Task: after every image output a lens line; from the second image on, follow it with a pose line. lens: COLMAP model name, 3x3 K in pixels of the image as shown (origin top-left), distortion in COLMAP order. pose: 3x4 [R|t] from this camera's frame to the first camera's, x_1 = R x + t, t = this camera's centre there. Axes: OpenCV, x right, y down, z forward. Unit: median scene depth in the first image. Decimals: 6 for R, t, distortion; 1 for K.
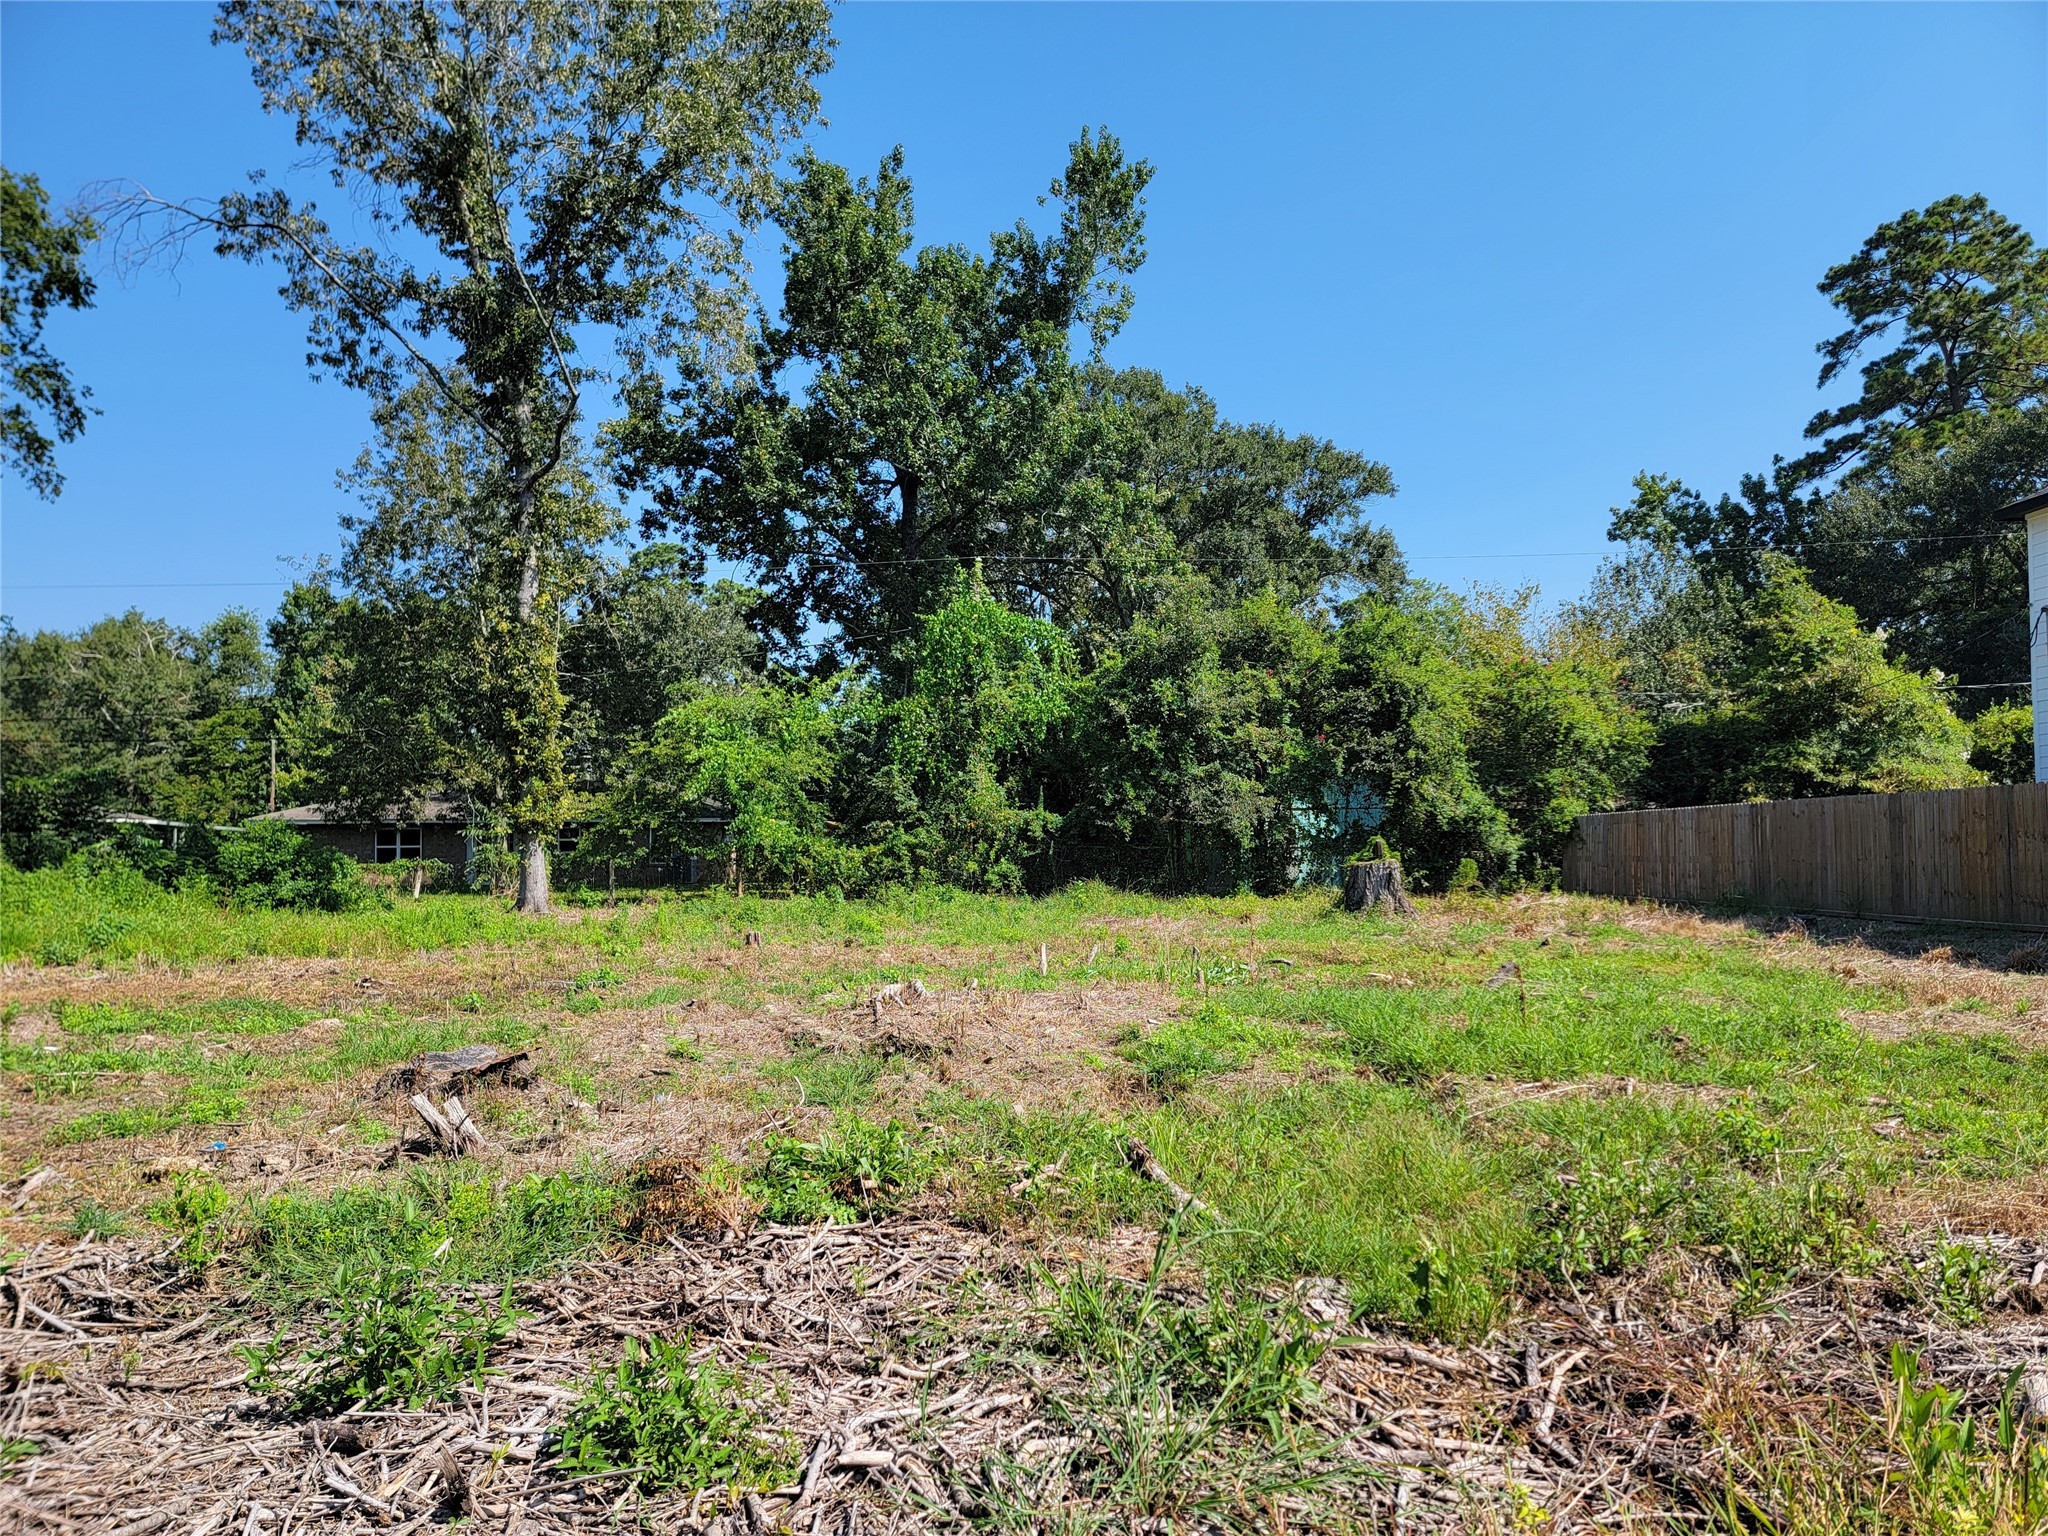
lens RADIAL K [[1417.8, 0, 1032.6], [0, 1417.8, 784.7], [0, 0, 1]] dist [0.087807, -0.080678]
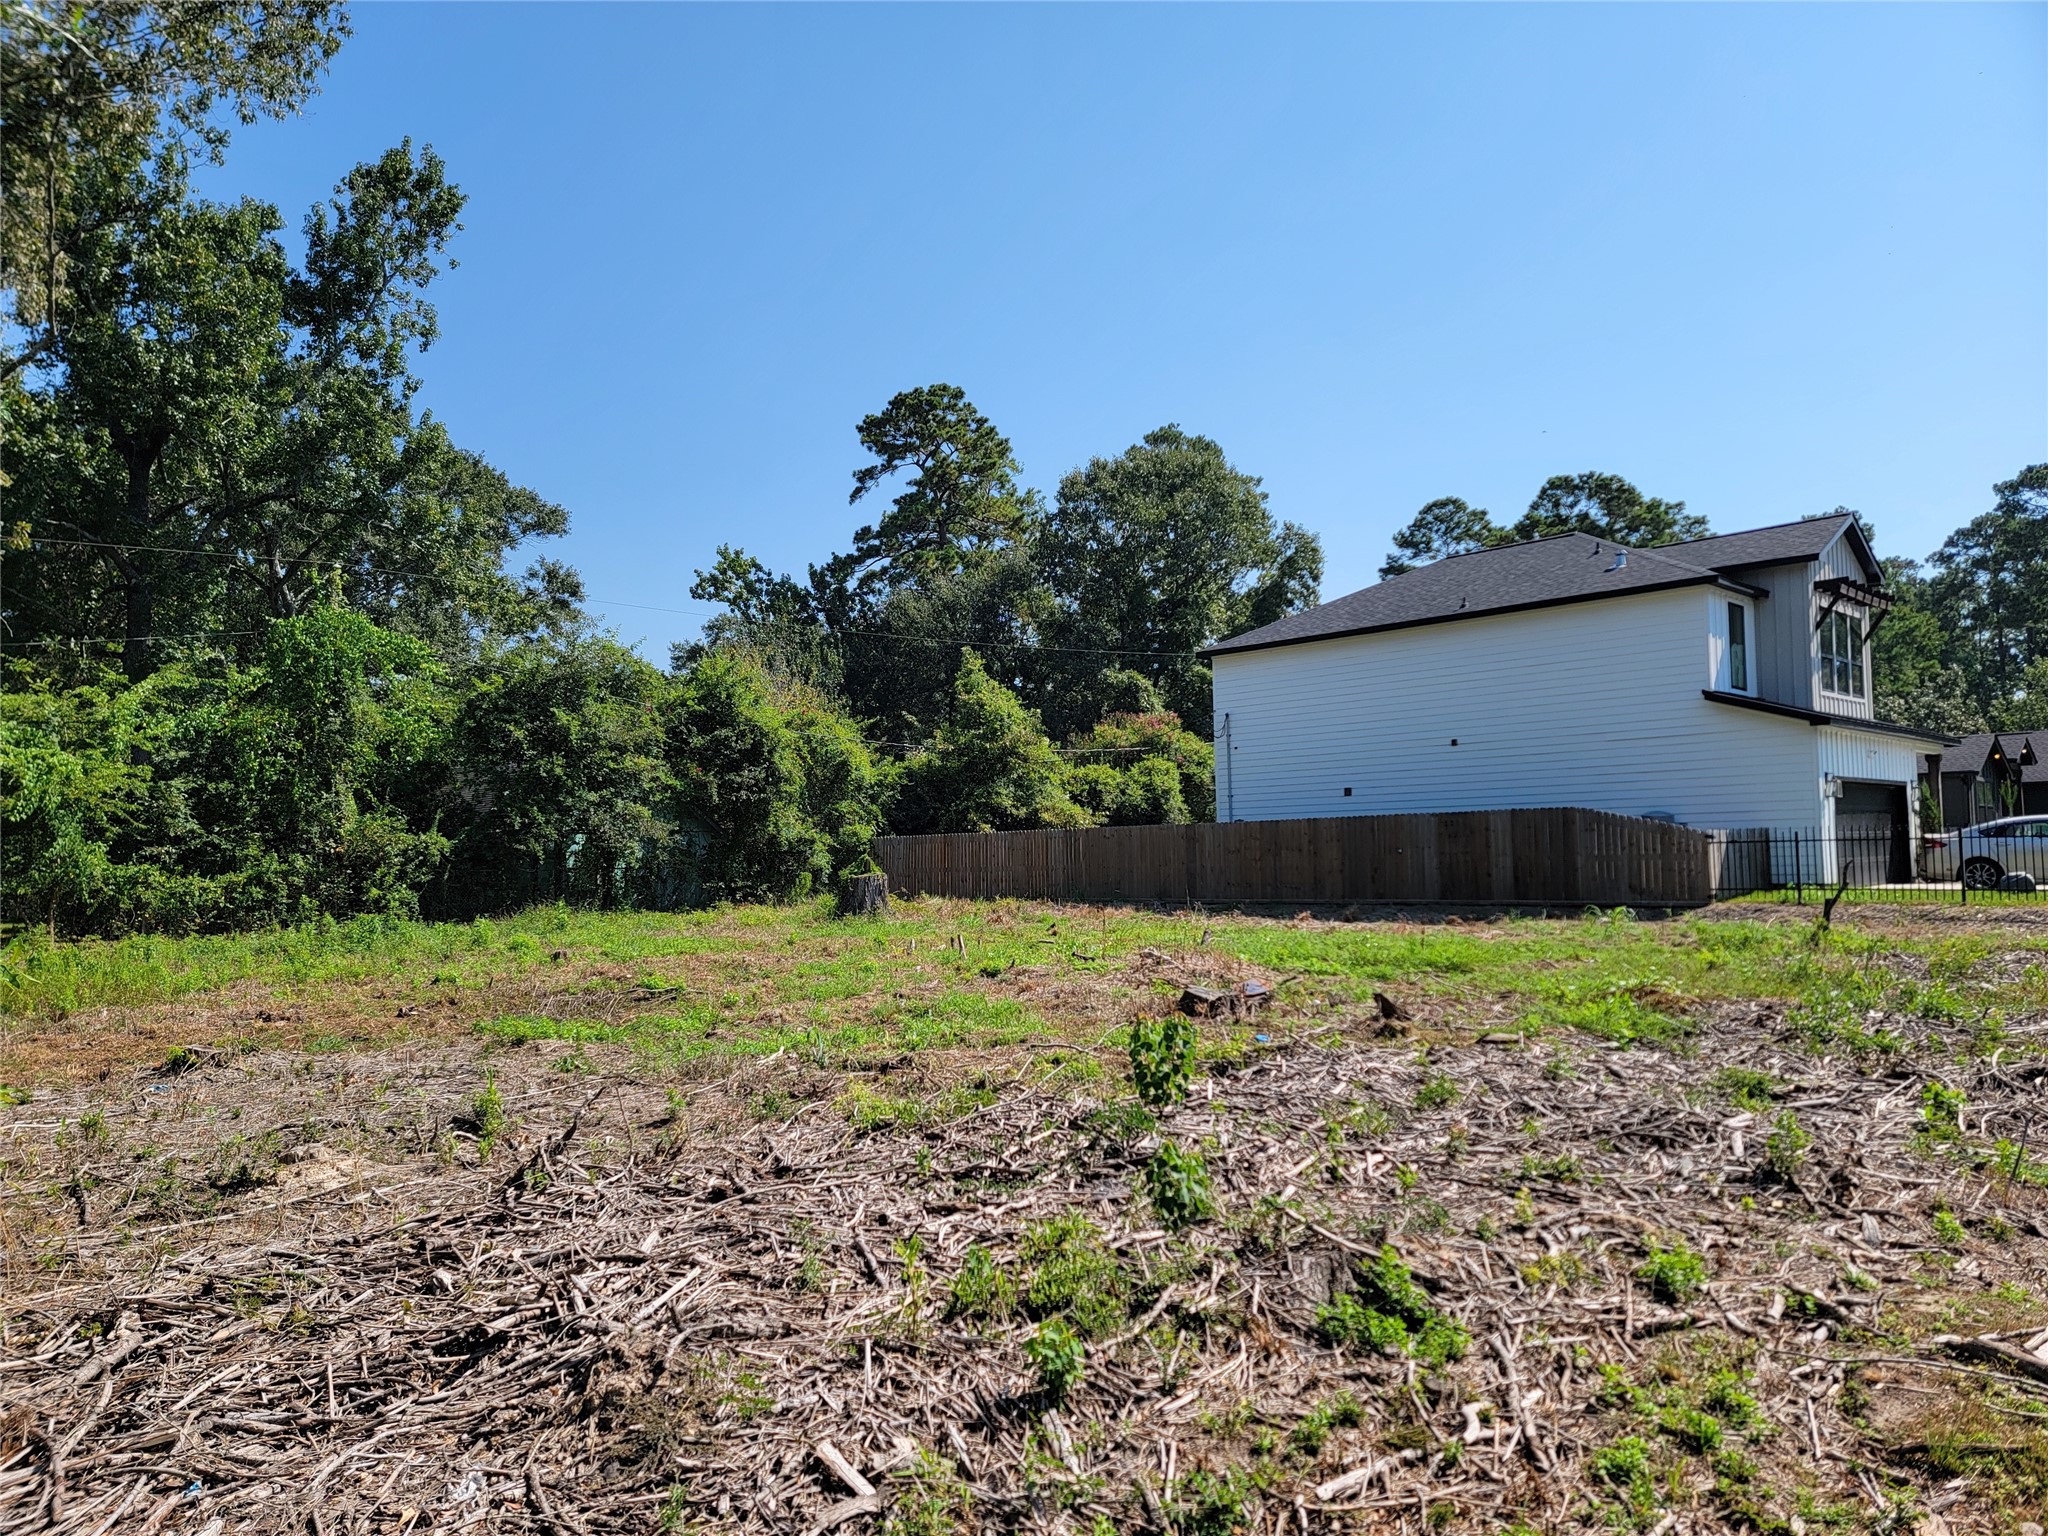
lens RADIAL K [[1417.8, 0, 1039.2], [0, 1417.8, 763.0], [0, 0, 1]] dist [0.087807, -0.080678]
pose [[0.696135, 0.037417, 0.716935, -0.411477], [-0.015491, 0.999191, -0.037106, -0.000571], [-0.717744, 0.014724, 0.696152, 0.010680]]
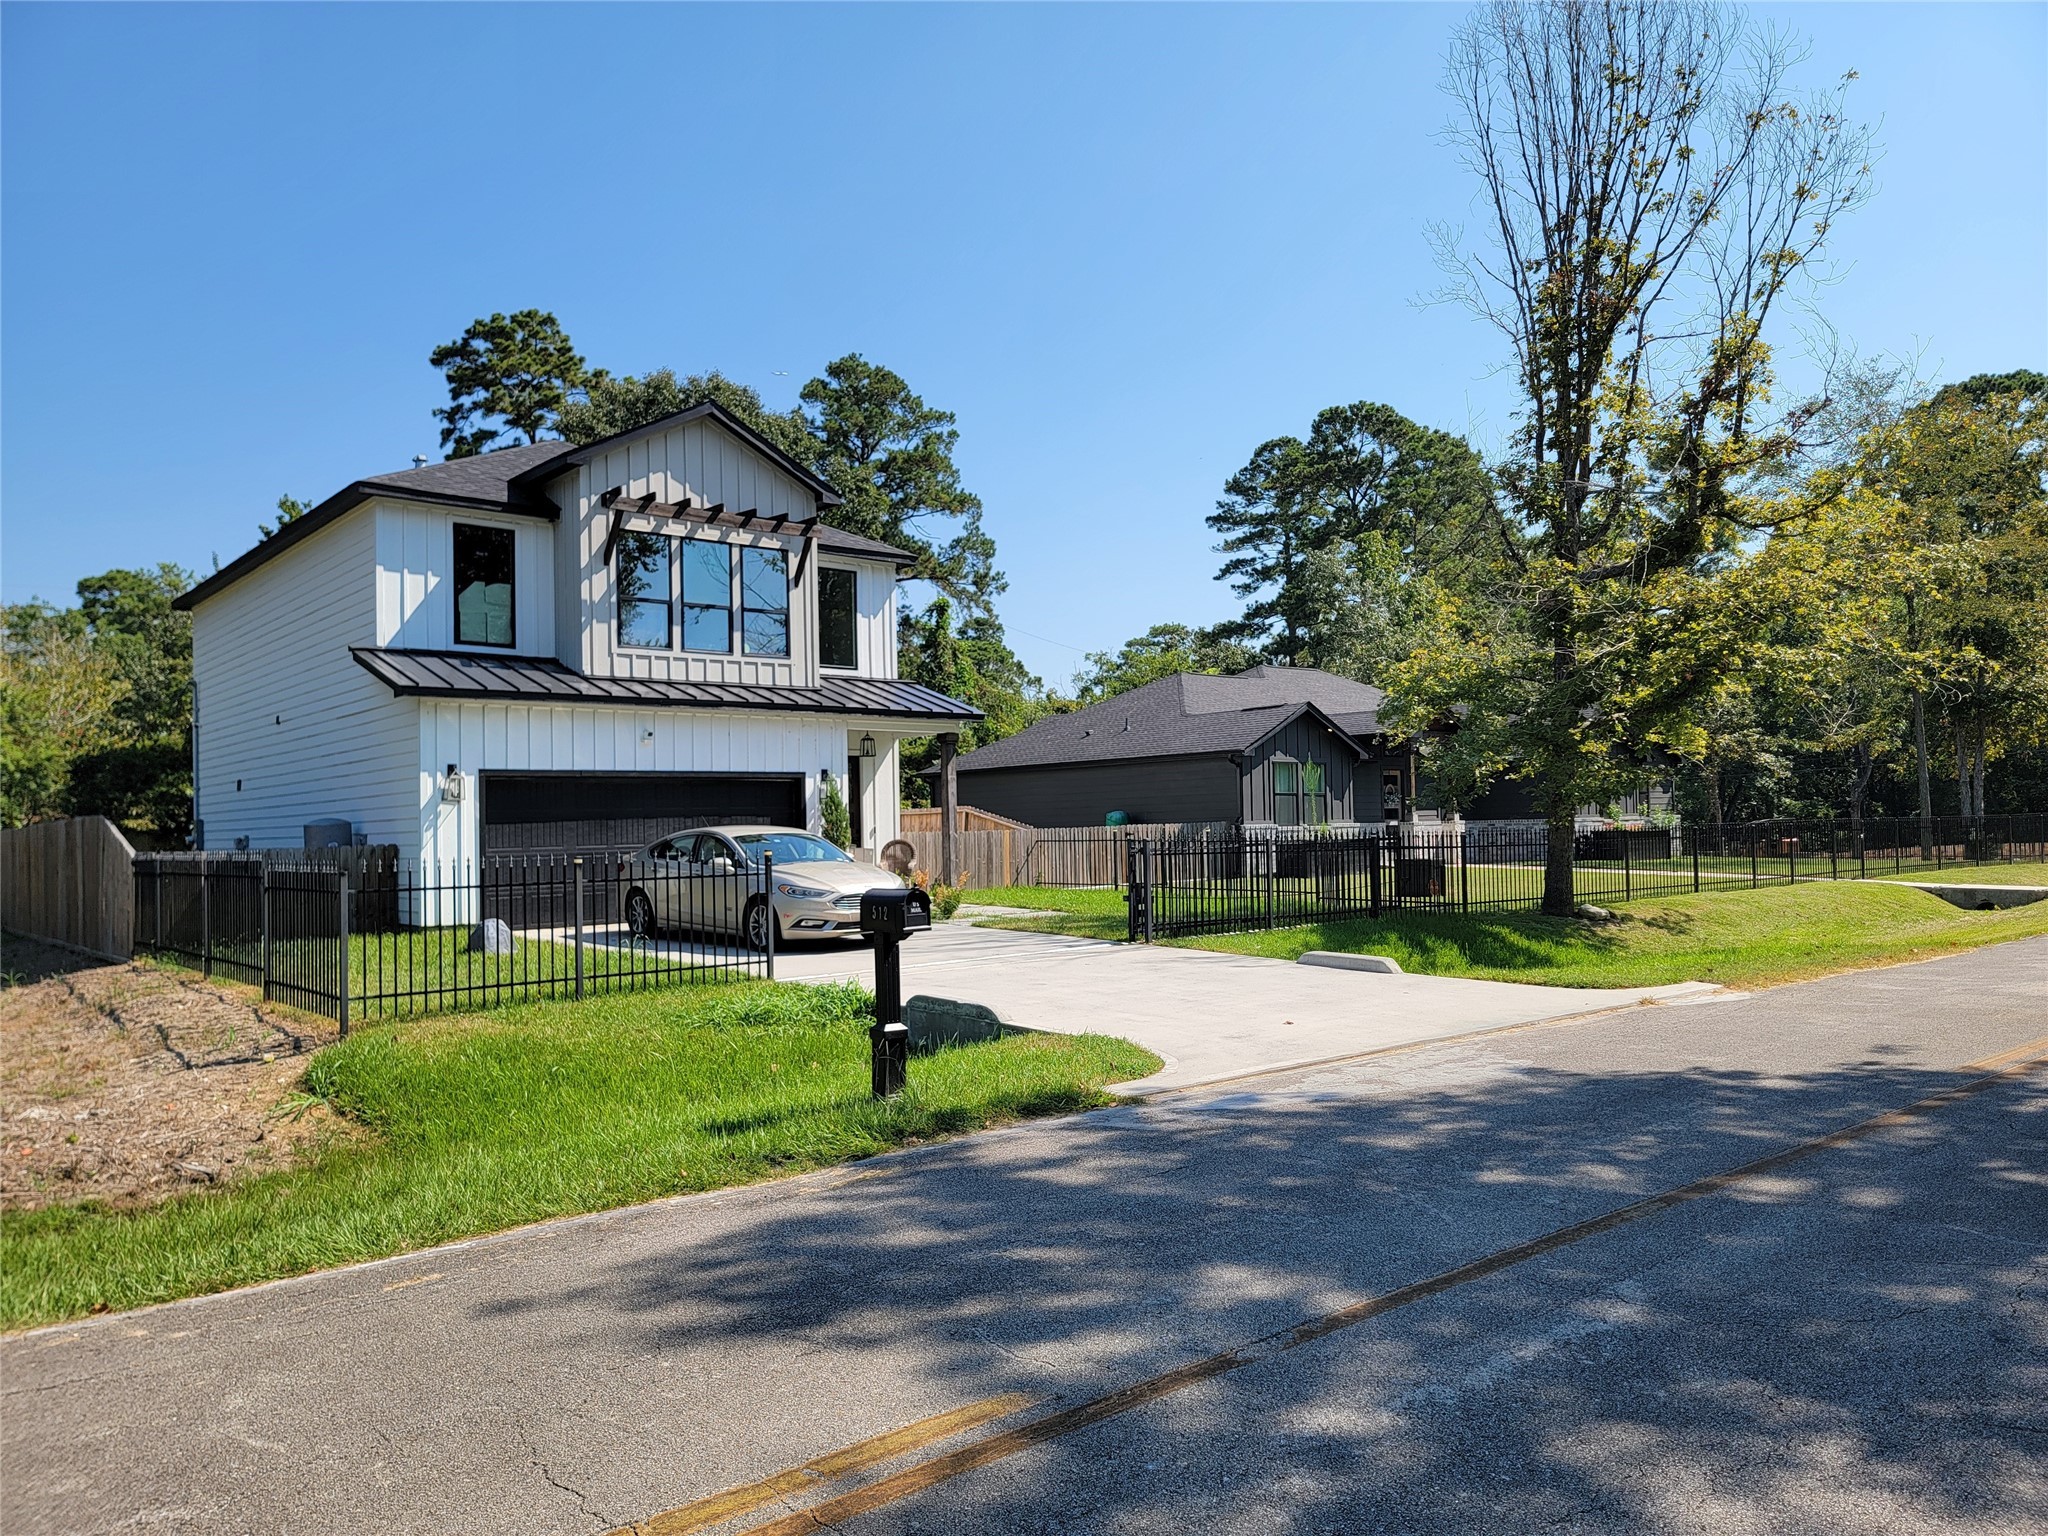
lens RADIAL K [[1417.8, 0, 1065.7], [0, 1417.8, 767.1], [0, 0, 1]] dist [0.087807, -0.080678]
pose [[0.747870, 0.013477, 0.663708, 0.275096], [-0.010747, 0.999909, -0.008193, -0.029052], [-0.663758, -0.001006, 0.747947, -0.314700]]
